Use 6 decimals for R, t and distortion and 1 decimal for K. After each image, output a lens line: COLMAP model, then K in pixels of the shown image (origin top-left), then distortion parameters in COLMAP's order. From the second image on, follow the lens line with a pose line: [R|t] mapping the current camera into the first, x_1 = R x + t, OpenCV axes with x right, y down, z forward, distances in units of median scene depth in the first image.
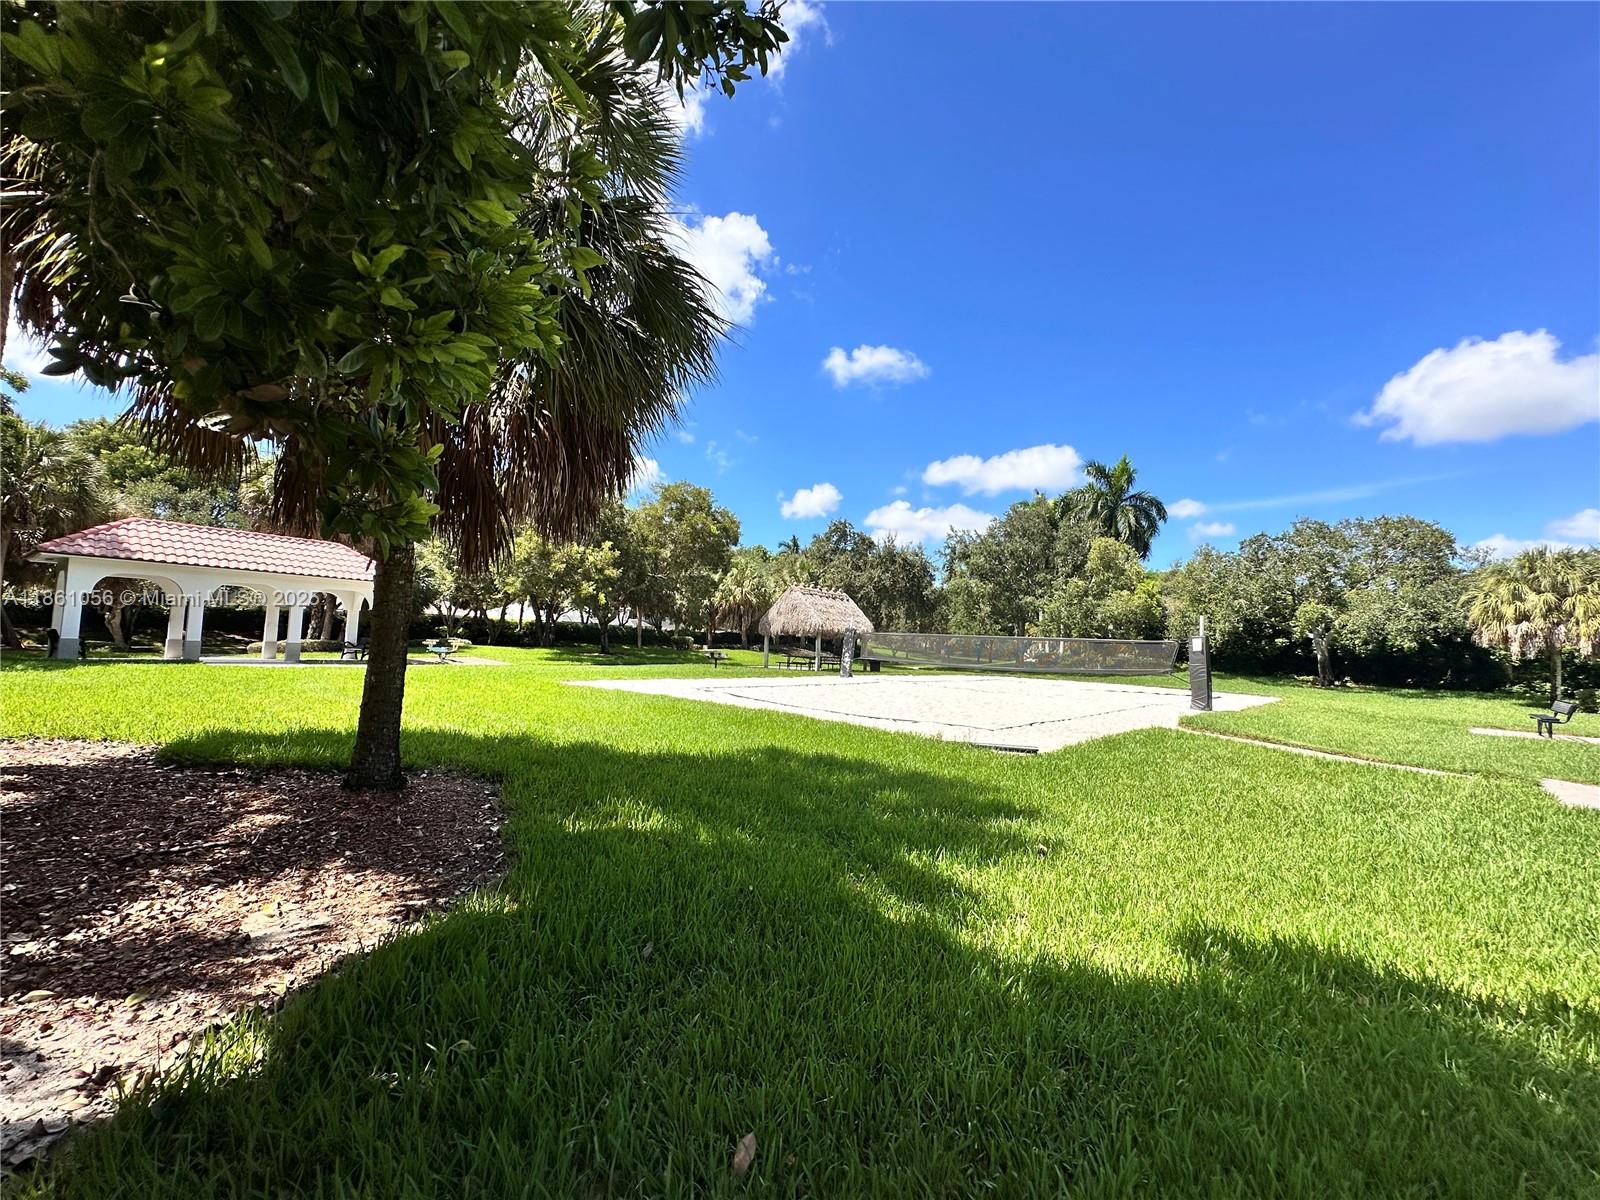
lens RADIAL K [[646.8, 0, 800.0], [0, 646.8, 600.0], [0, 0, 1]] dist [0.025881, 0.000095]
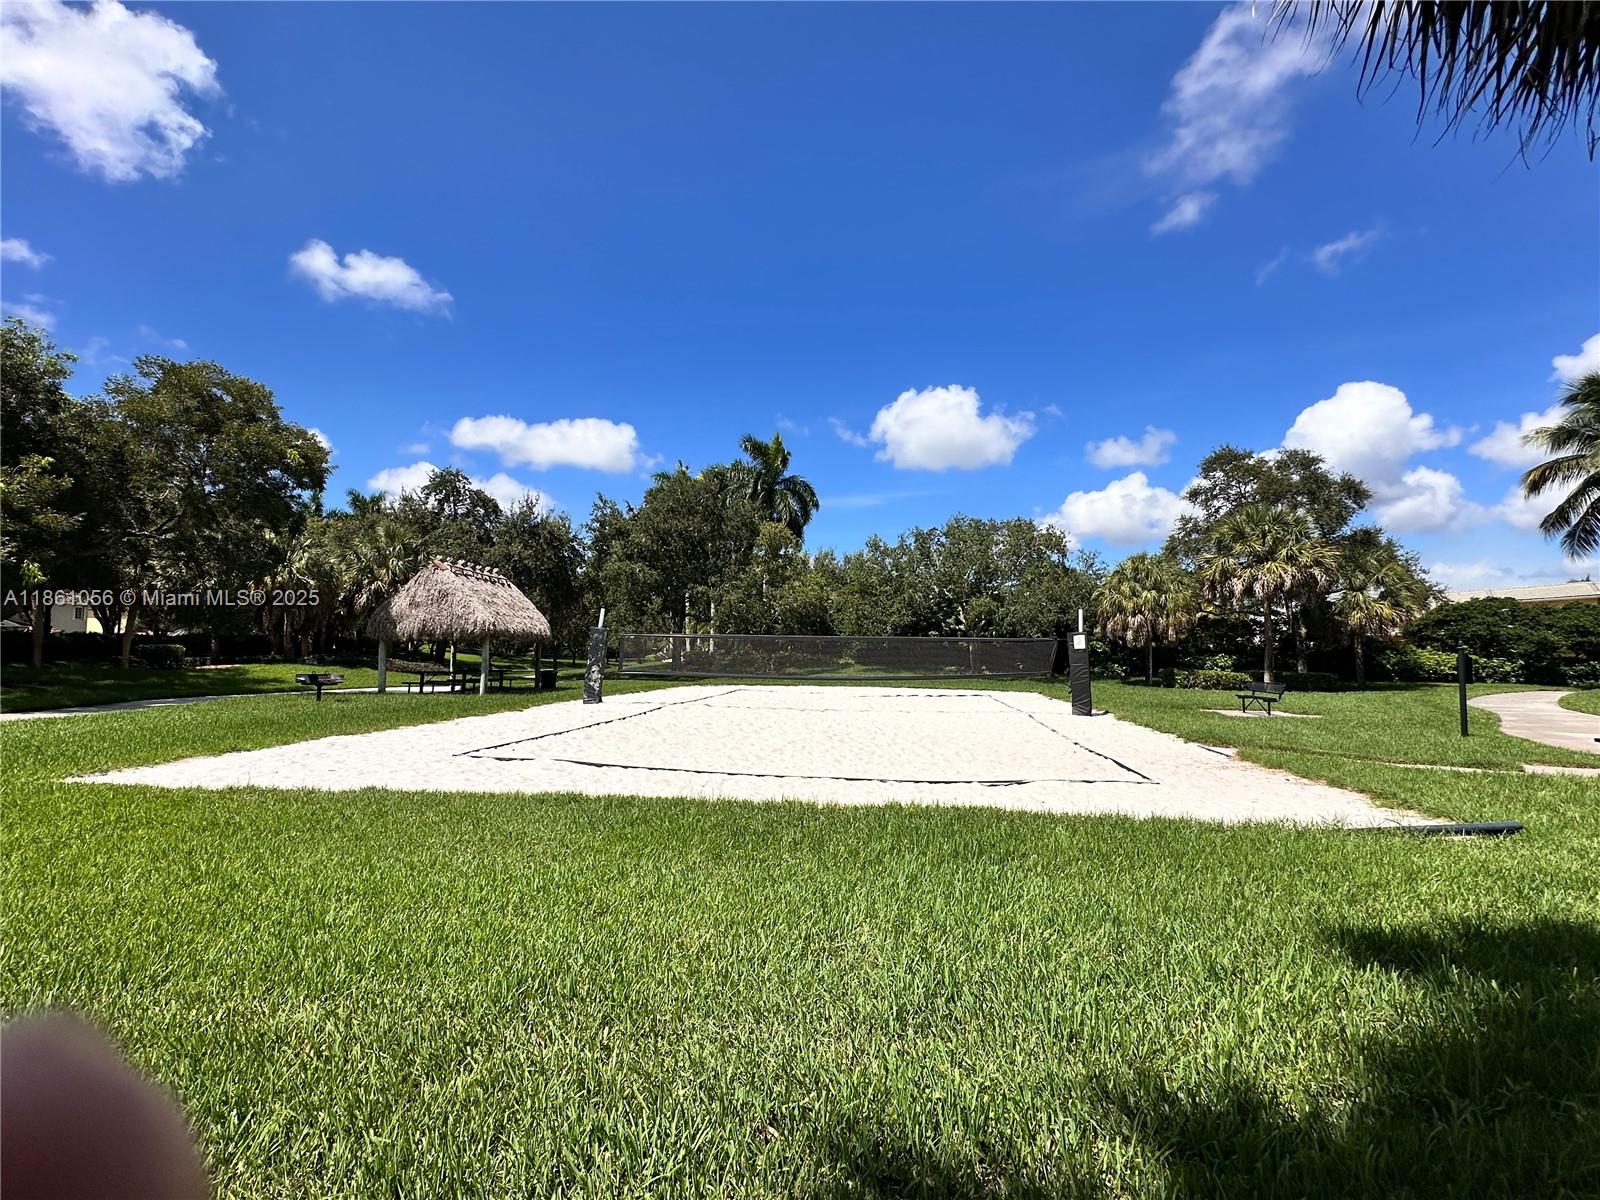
lens RADIAL K [[743.7, 0, 800.0], [0, 743.7, 600.0], [0, 0, 1]] dist [-0.001676, -0.011375]
pose [[0.809221, 0.008153, 0.587448, -0.102993], [-0.015430, 0.999854, 0.007379, 0.003717], [-0.587302, -0.015036, 0.809228, 0.142178]]
